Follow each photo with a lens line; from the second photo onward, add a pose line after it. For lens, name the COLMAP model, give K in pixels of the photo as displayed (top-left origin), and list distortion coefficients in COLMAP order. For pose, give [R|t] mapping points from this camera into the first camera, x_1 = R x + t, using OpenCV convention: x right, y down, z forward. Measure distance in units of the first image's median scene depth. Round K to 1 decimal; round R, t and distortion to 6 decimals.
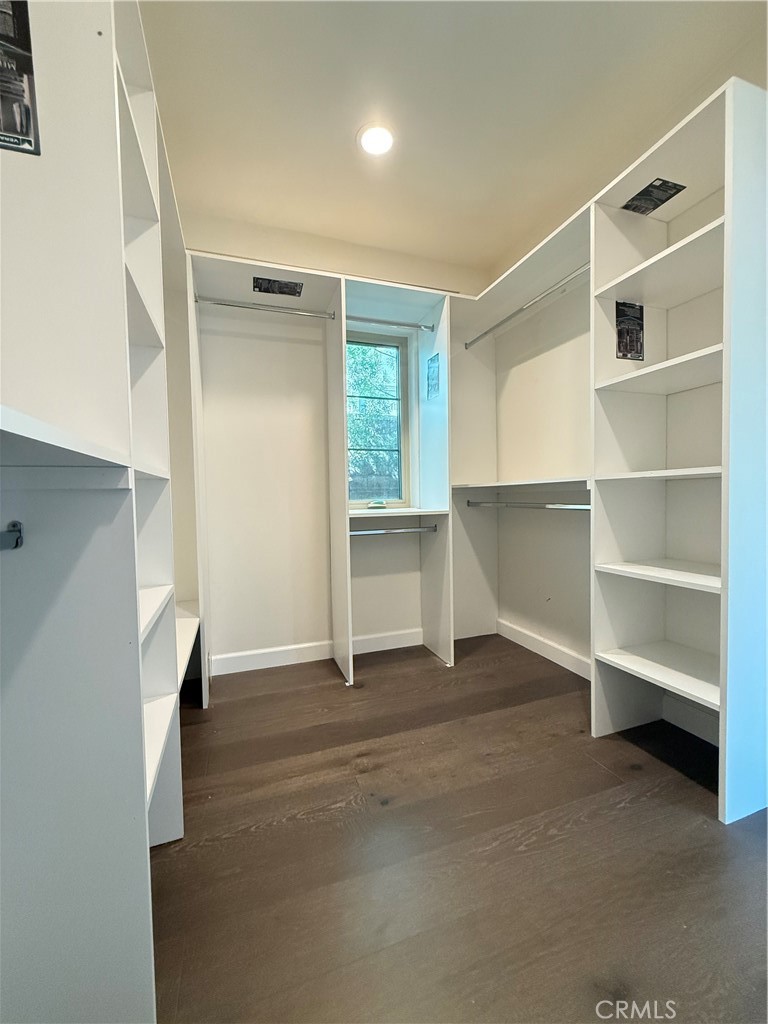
lens RADIAL K [[407.2, 0, 381.9], [0, 407.2, 512.8], [0, 0, 1]] dist [0.003363, -0.000029]
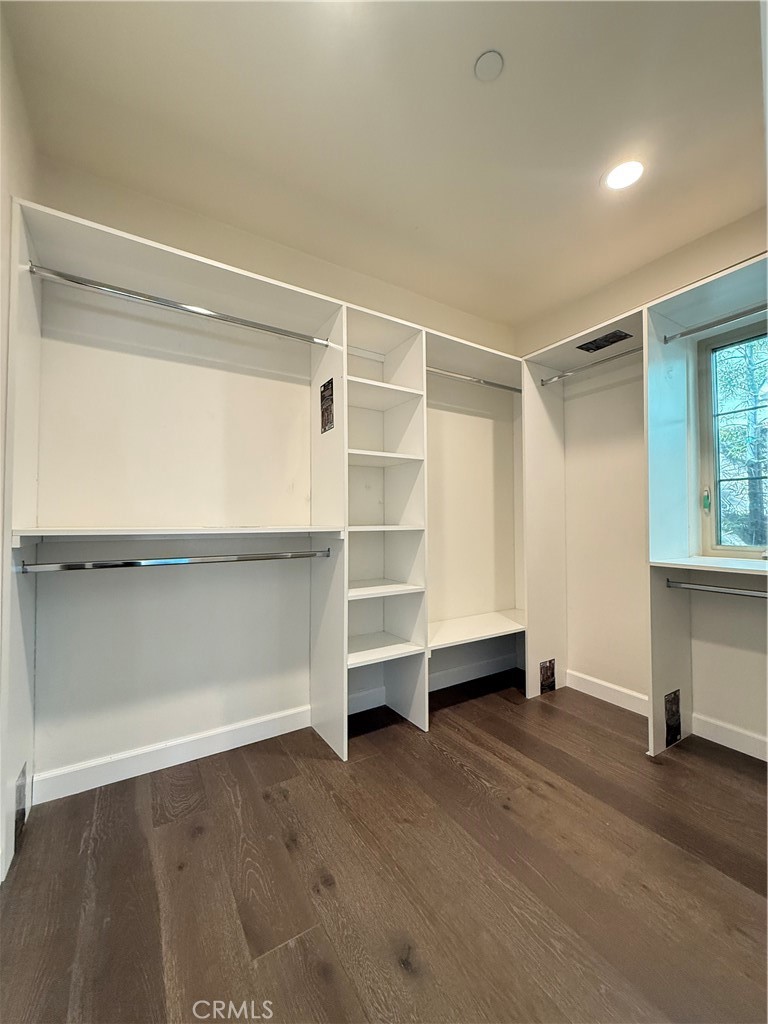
lens RADIAL K [[407.2, 0, 382.4], [0, 407.2, 512.3], [0, 0, 1]] dist [0.003363, -0.000029]
pose [[0.209465, -0.006234, -0.977796, 0.914685], [-0.040016, 0.999087, -0.014942, -0.090942], [0.976997, 0.042258, 0.209024, 0.310316]]
